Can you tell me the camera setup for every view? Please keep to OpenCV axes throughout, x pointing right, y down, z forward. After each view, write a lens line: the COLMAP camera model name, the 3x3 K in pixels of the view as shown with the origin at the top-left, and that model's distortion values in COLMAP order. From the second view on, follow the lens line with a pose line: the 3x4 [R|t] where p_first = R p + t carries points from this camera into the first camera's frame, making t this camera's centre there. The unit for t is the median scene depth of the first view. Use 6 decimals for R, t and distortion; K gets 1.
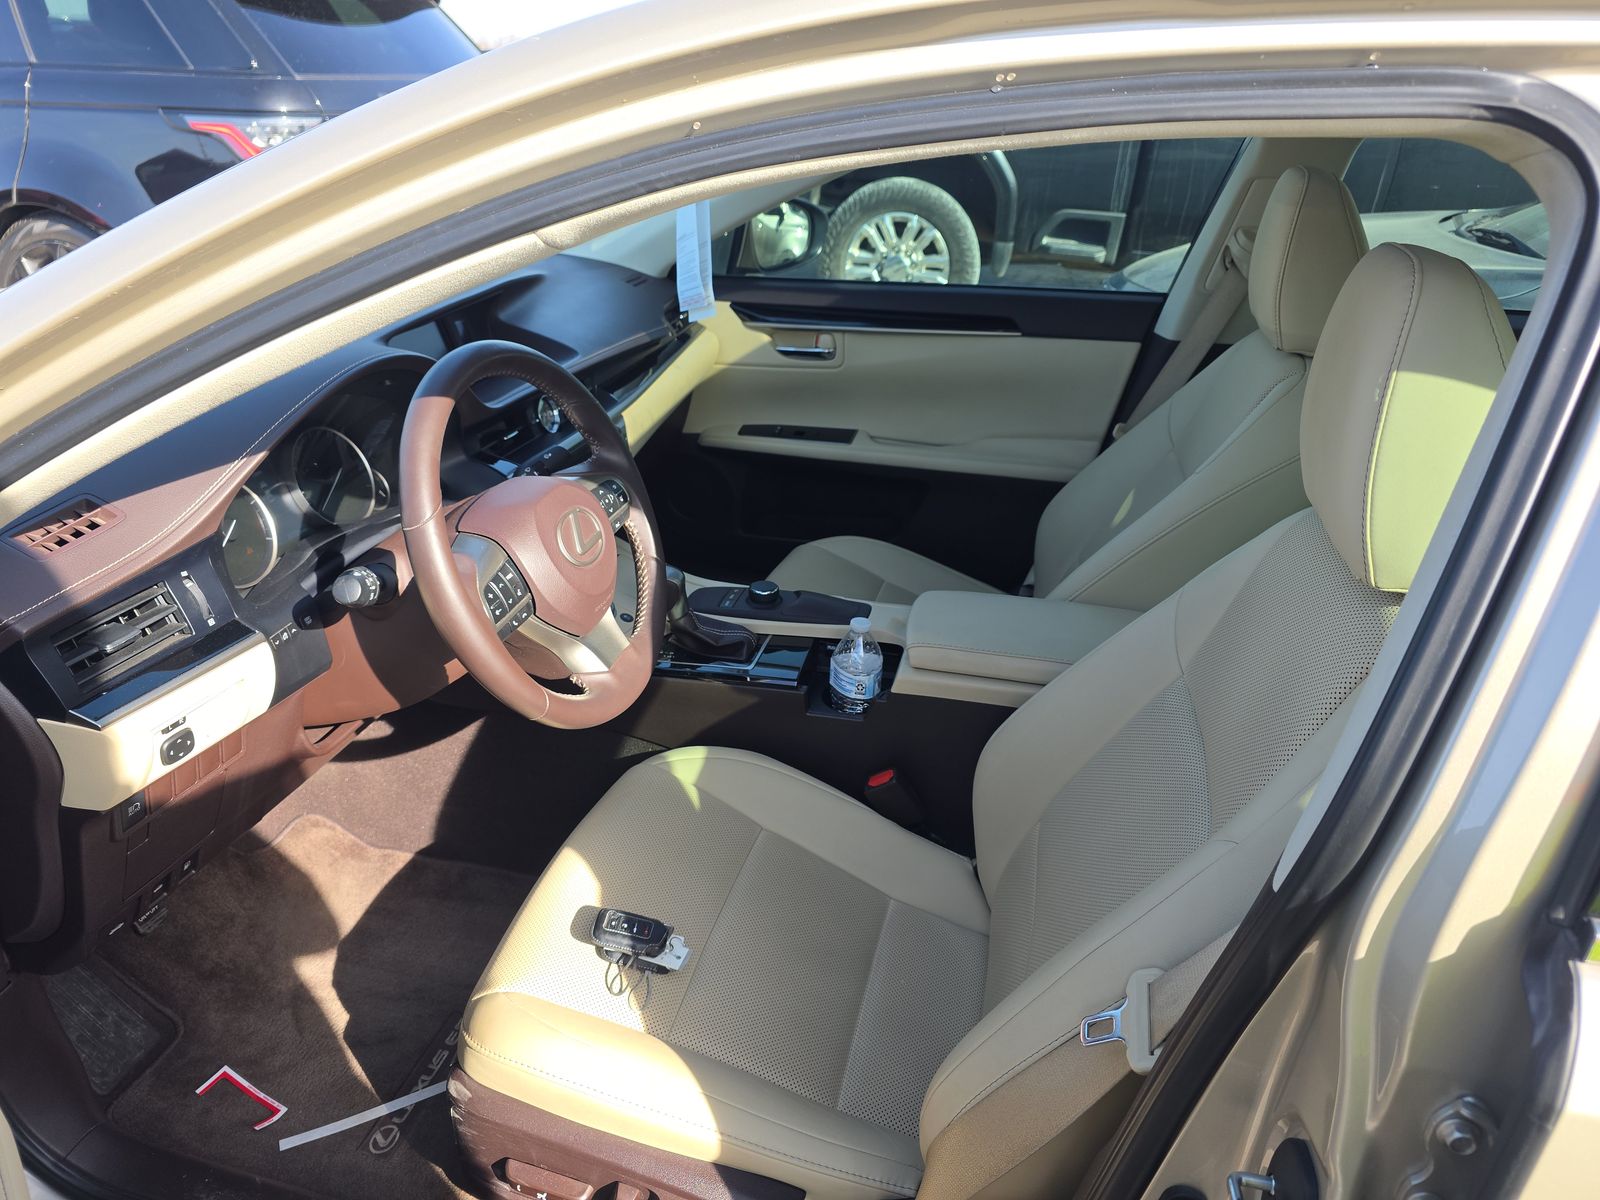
lens RADIAL K [[1035.7, 0, 807.3], [0, 1035.7, 560.0], [0, 0, 1]] dist [0.024220, -0.049514]
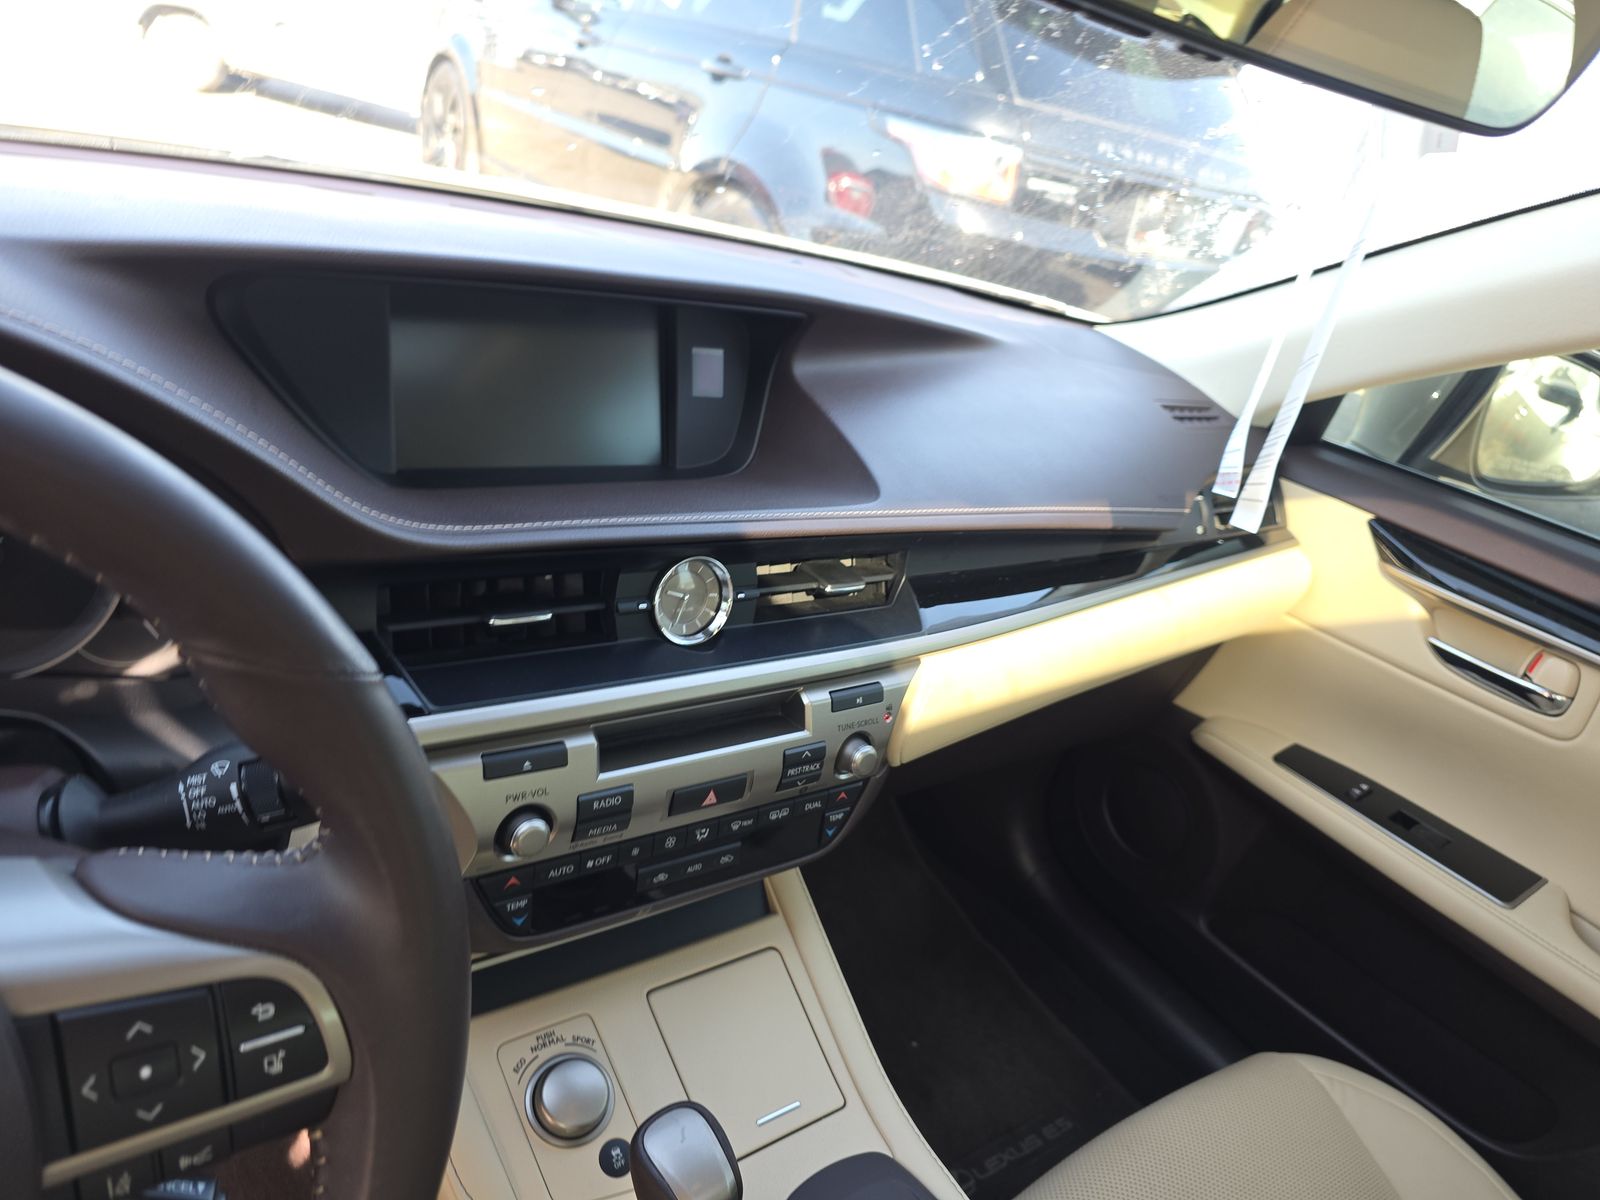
lens RADIAL K [[1035.7, 0, 807.3], [0, 1035.7, 560.0], [0, 0, 1]] dist [0.024220, -0.049514]
pose [[0.743133, 0.388507, -0.544808, 0.002439], [-0.441763, 0.896383, 0.036641, -0.128970], [0.502593, 0.213447, 0.837760, 0.457024]]
